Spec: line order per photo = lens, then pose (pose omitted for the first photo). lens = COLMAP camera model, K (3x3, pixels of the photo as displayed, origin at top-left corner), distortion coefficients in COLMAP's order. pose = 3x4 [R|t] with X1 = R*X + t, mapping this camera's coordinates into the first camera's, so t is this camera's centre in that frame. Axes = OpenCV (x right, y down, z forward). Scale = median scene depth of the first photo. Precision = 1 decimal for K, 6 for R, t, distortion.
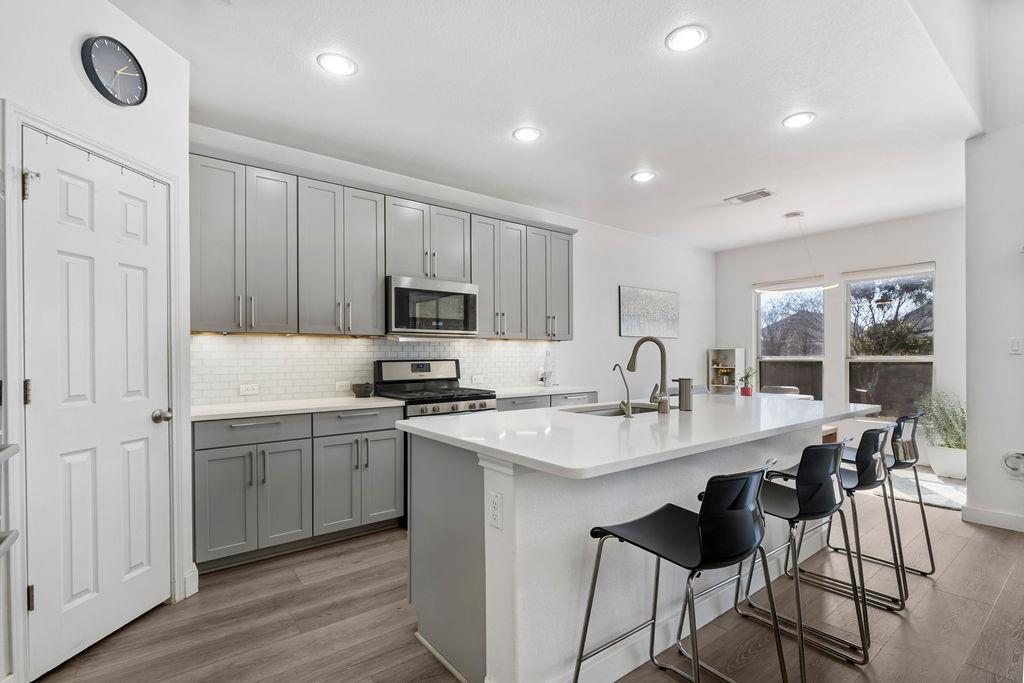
lens RADIAL K [[461.9, 0, 490.7], [0, 461.9, 357.1], [0, 0, 1]] dist [-0.018541, -0.000272]
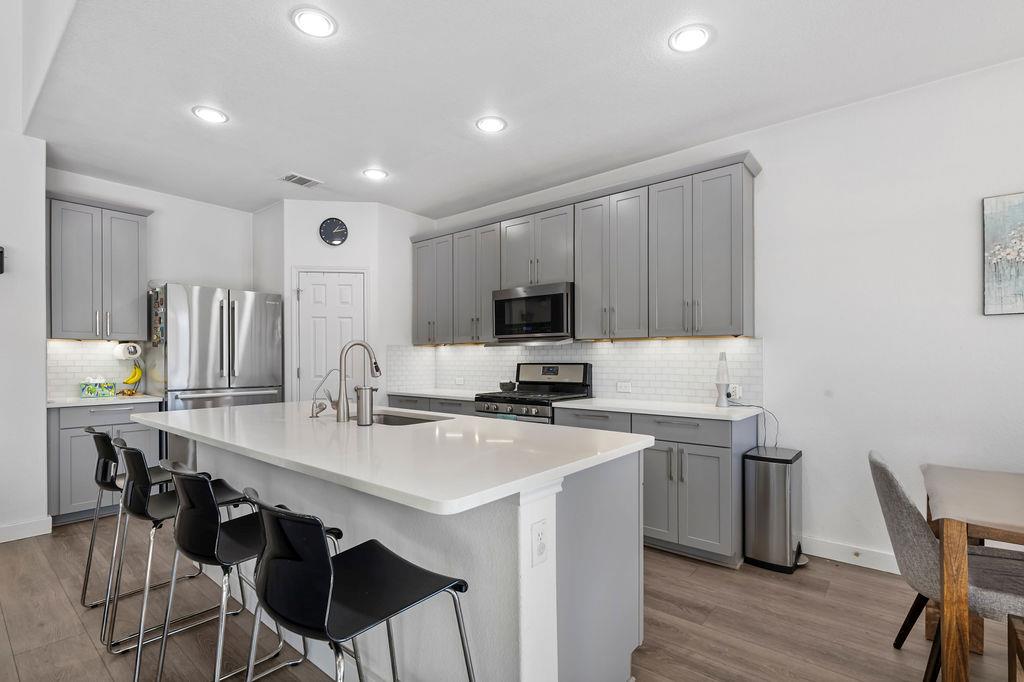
lens RADIAL K [[480.3, 0, 496.1], [0, 480.3, 359.7], [0, 0, 1]] dist [-0.000192, -0.000243]
pose [[0.224964, 0.004589, -0.974356, 0.850756], [-0.002382, 0.999989, 0.004159, -0.005643], [0.974364, 0.001385, 0.224973, 0.633440]]
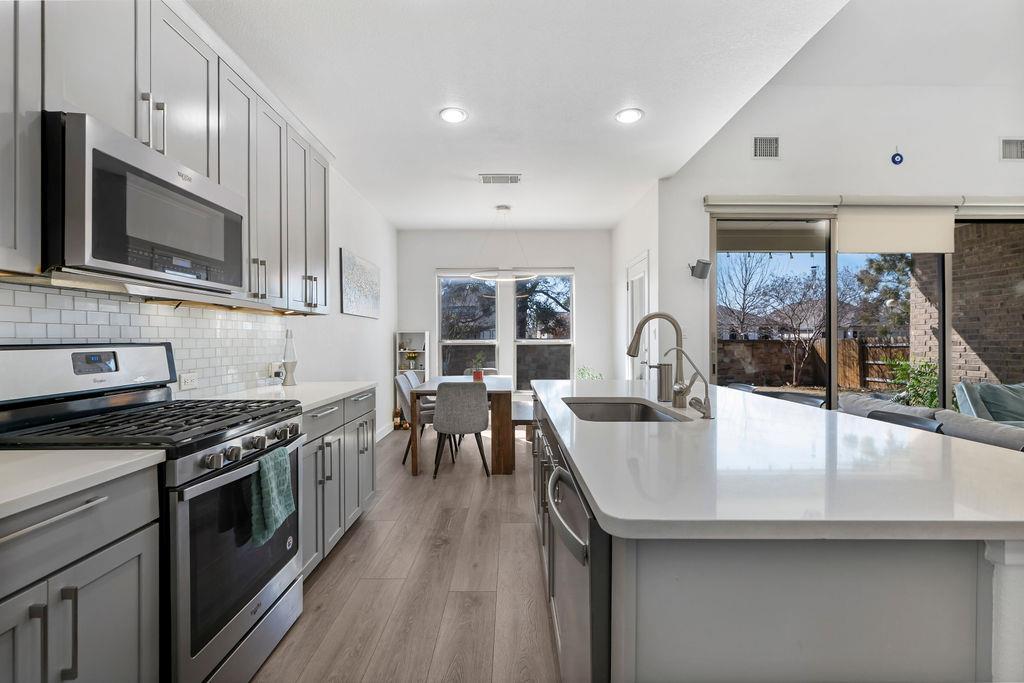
lens RADIAL K [[467.7, 0, 512.0], [0, 467.7, 341.5], [0, 0, 1]] dist [-0.001192, -0.000364]
pose [[0.587068, 0.001647, 0.809536, -0.270071], [-0.001448, 0.999998, -0.000984, 0.003898], [-0.809537, -0.000594, 0.587069, 0.434514]]
